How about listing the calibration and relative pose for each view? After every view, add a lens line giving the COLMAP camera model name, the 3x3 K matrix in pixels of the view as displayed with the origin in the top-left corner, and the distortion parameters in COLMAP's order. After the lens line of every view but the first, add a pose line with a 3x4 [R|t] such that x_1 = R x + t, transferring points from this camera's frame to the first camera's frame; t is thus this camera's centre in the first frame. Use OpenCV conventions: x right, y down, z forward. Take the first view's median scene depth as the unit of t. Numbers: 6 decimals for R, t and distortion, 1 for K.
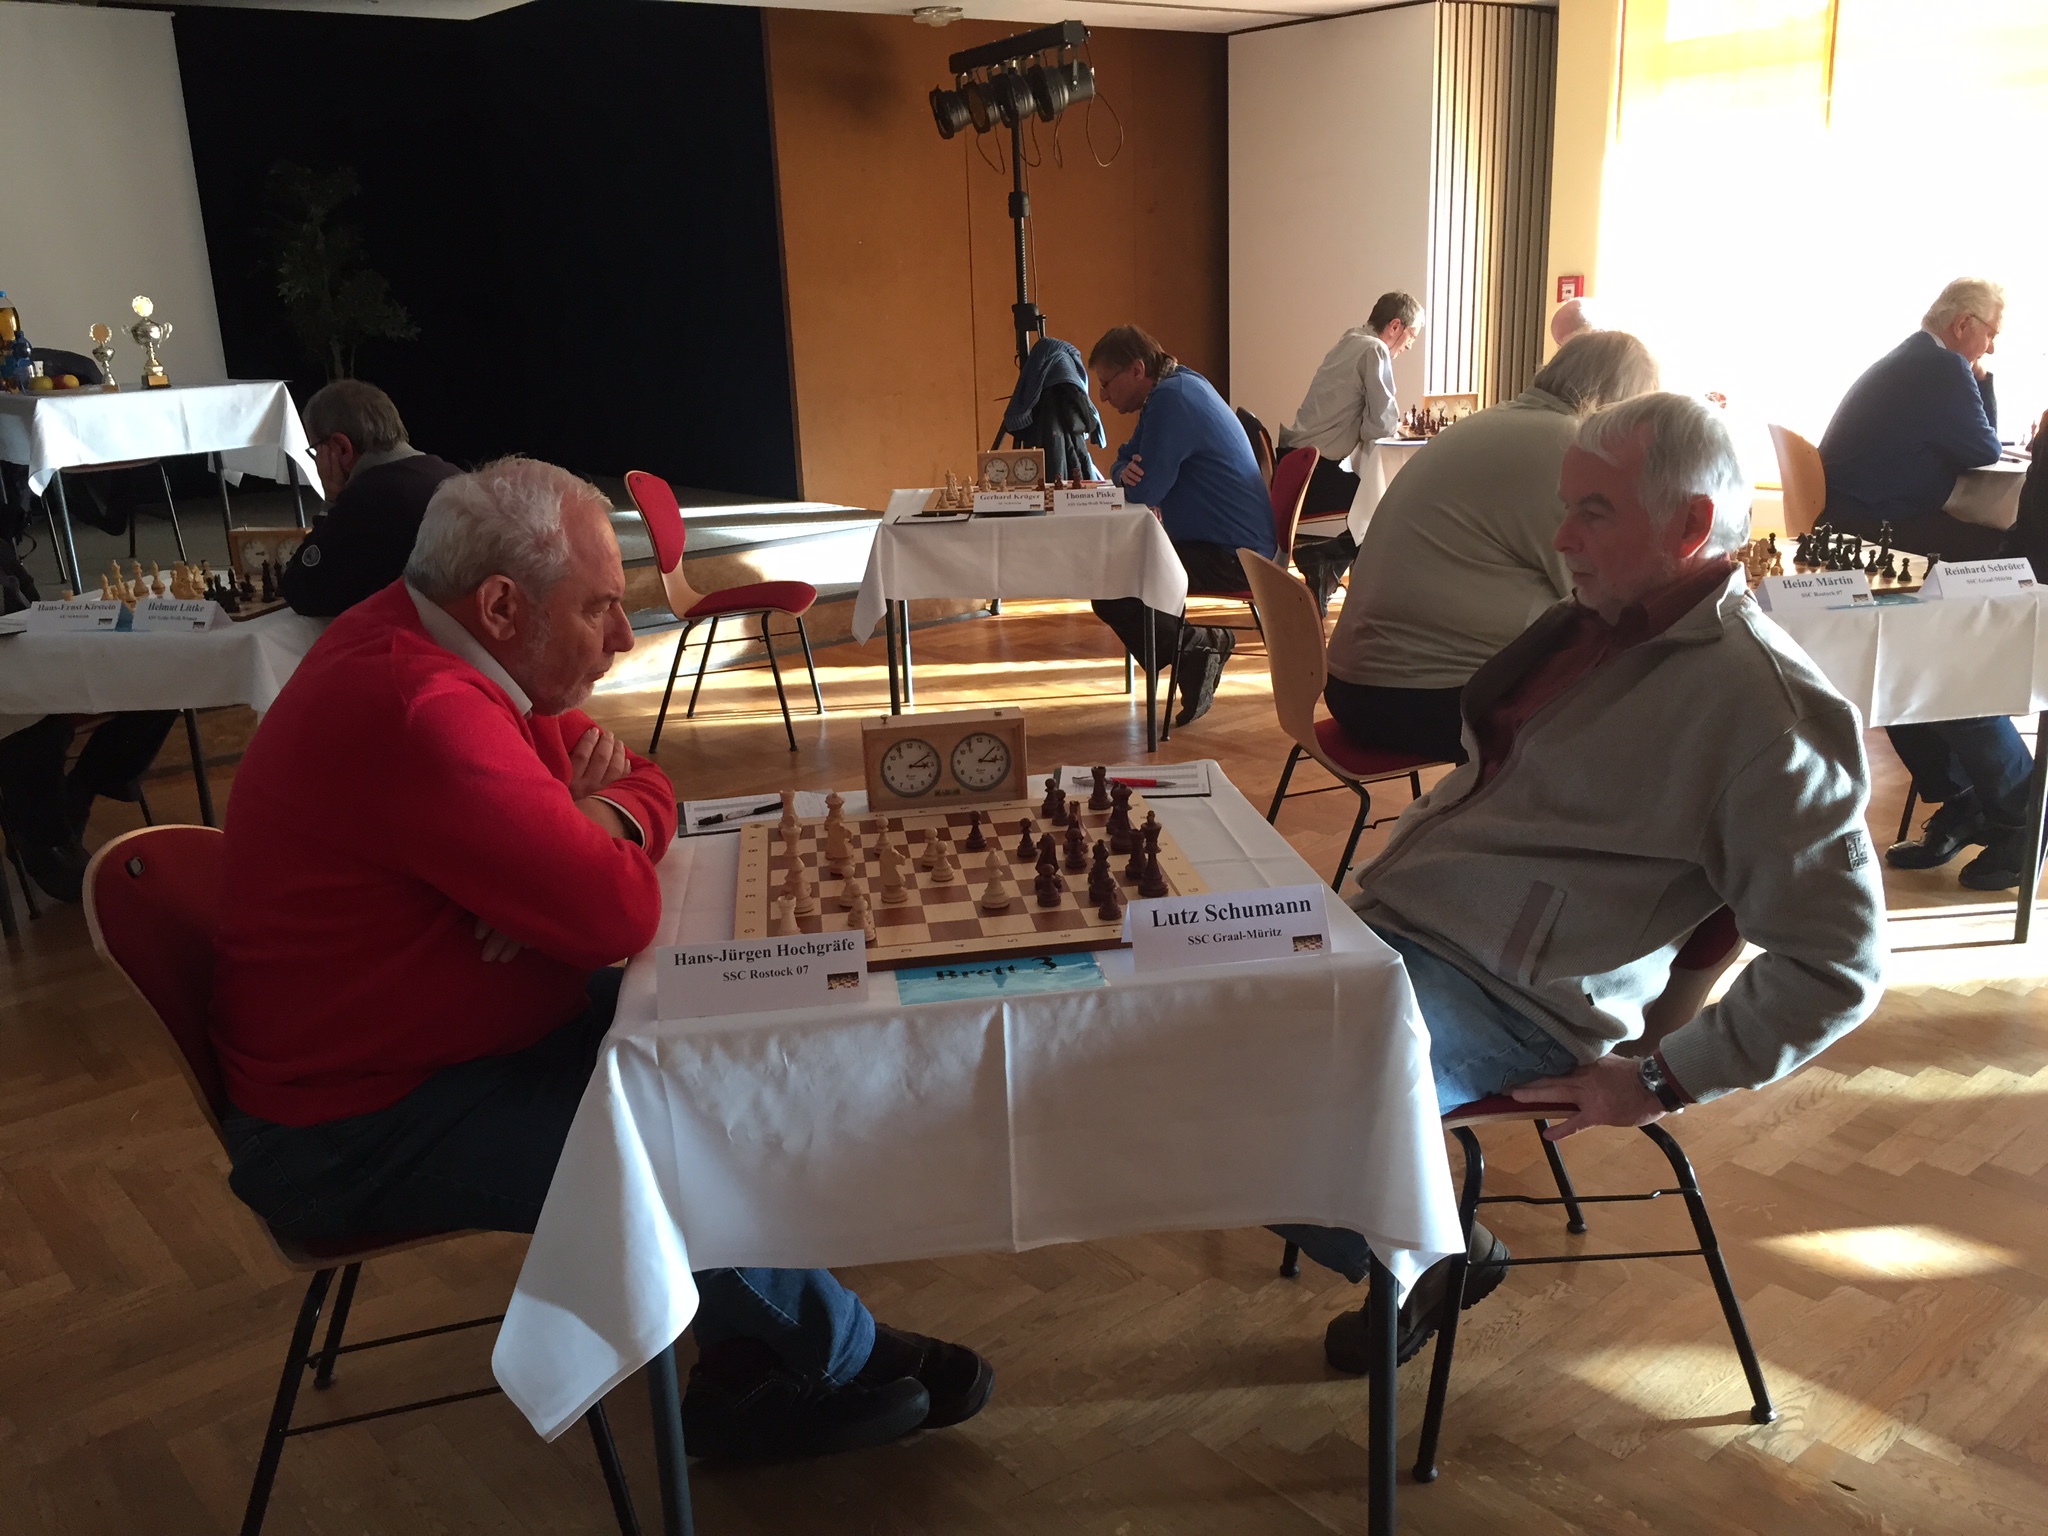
lens RADIAL K [[1733.8, 0, 1028.2], [0, 1733.8, 762.2], [0, 0, 1]] dist [0.063769, -0.108590]
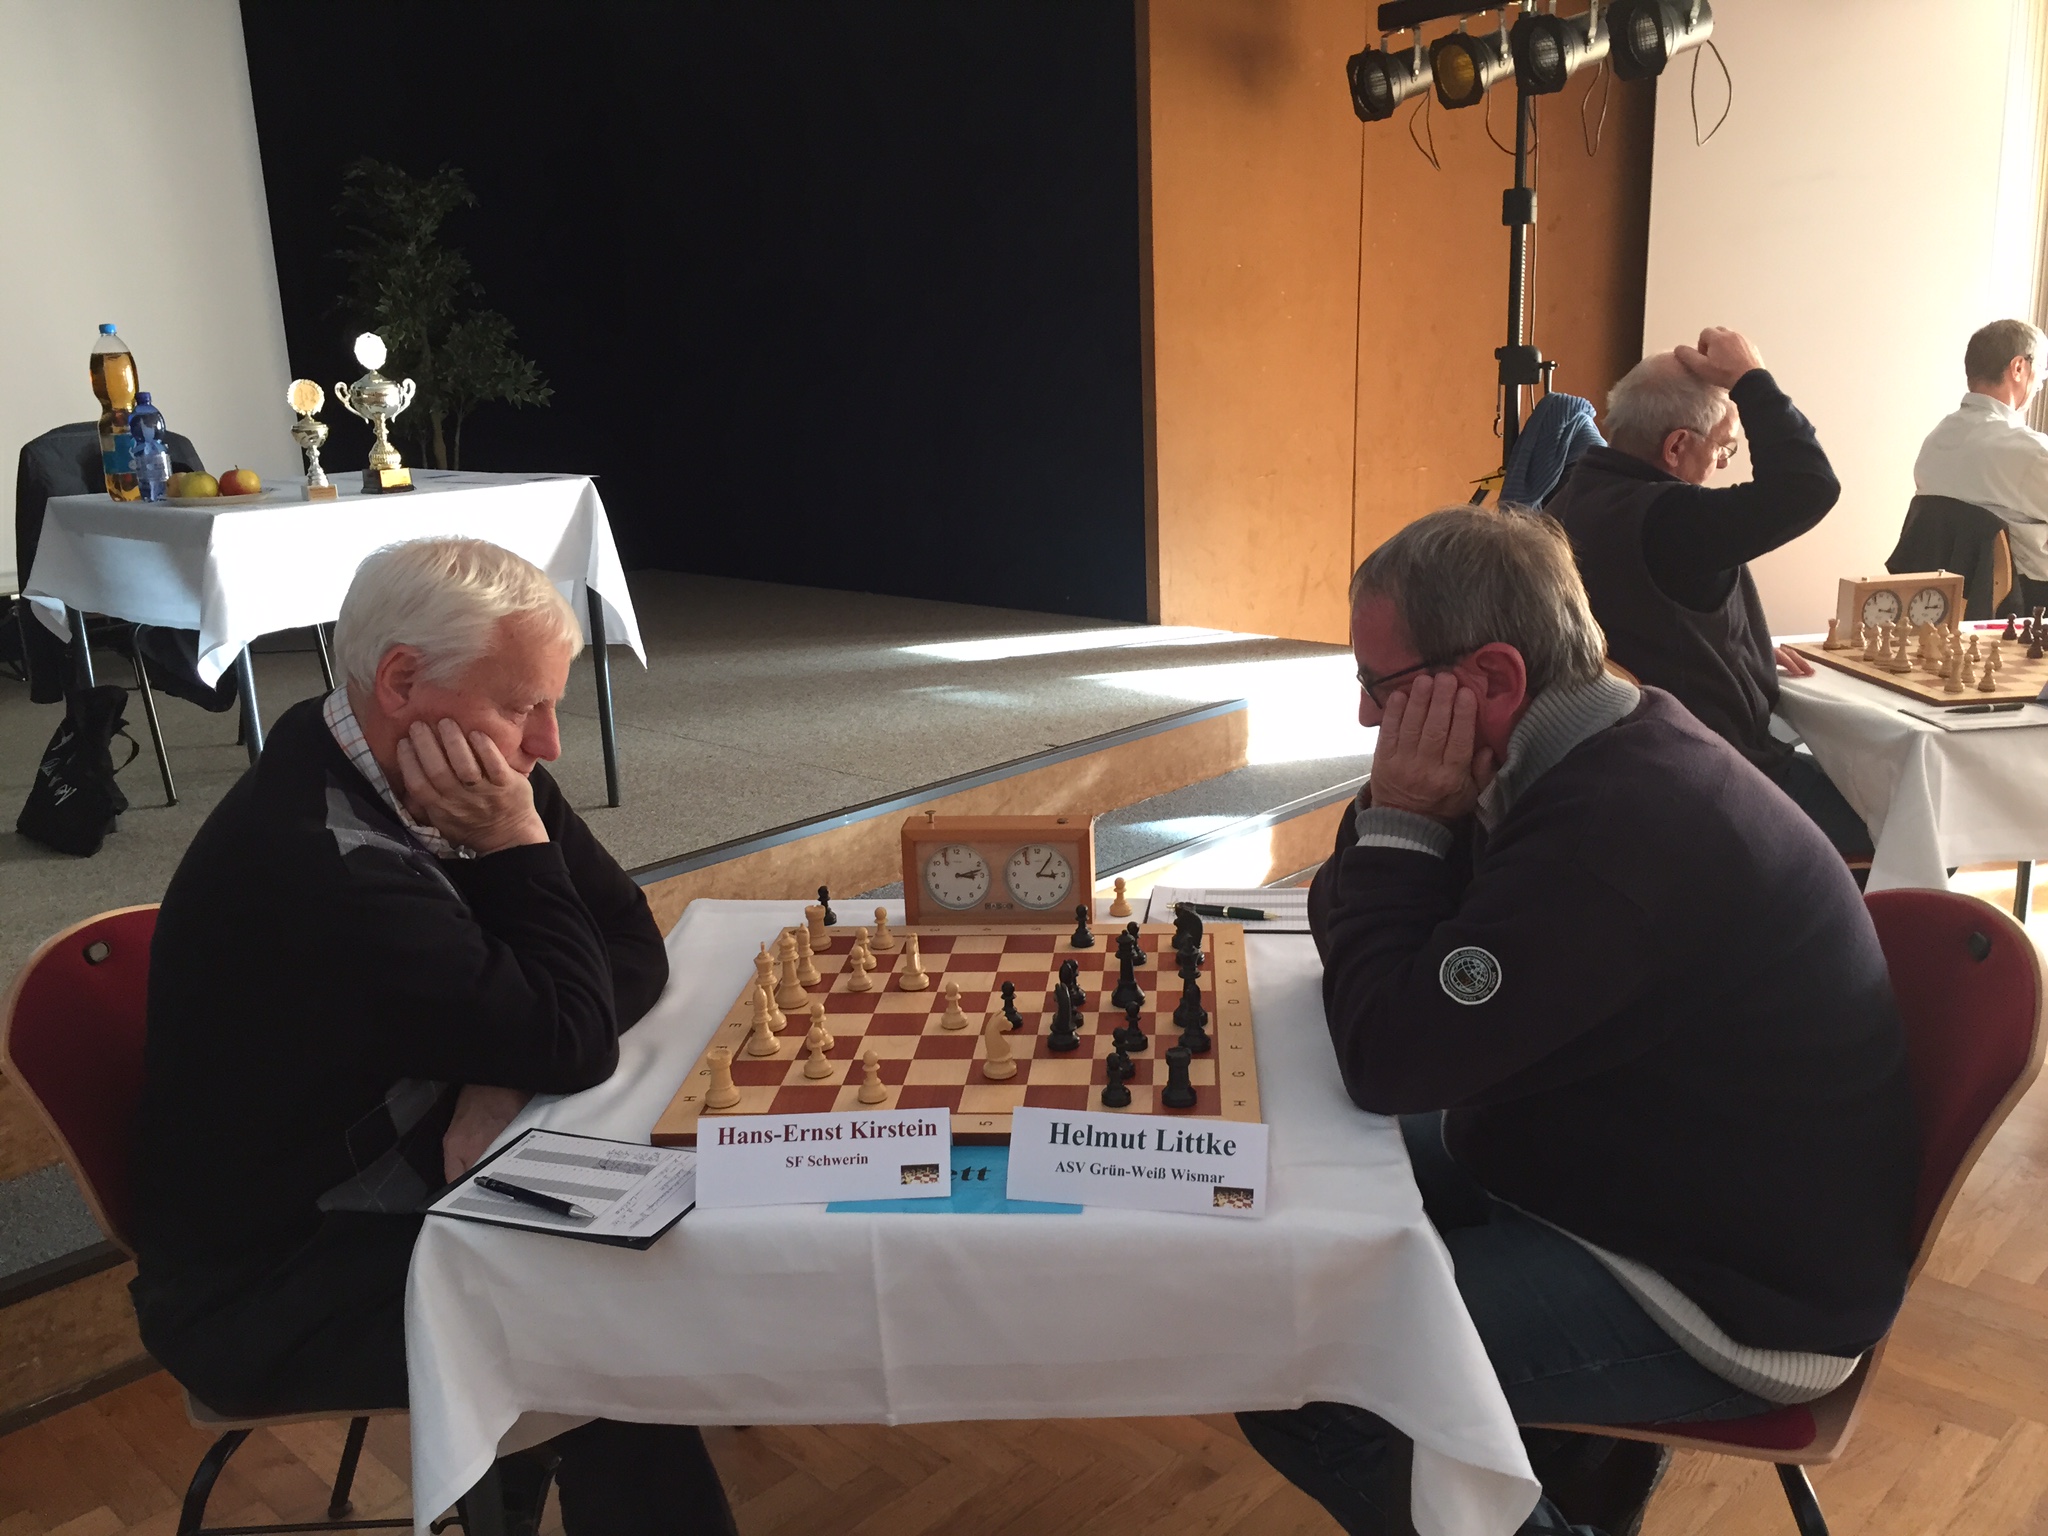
lens RADIAL K [[1731.4, 0, 1024.1], [0, 1731.4, 766.5], [0, 0, 1]] dist [0.066792, -0.000132]
pose [[0.995868, -0.024980, 0.087310, -0.324665], [0.027586, 0.999206, -0.028762, -0.094199], [-0.086522, 0.031051, 0.995766, 0.381537]]
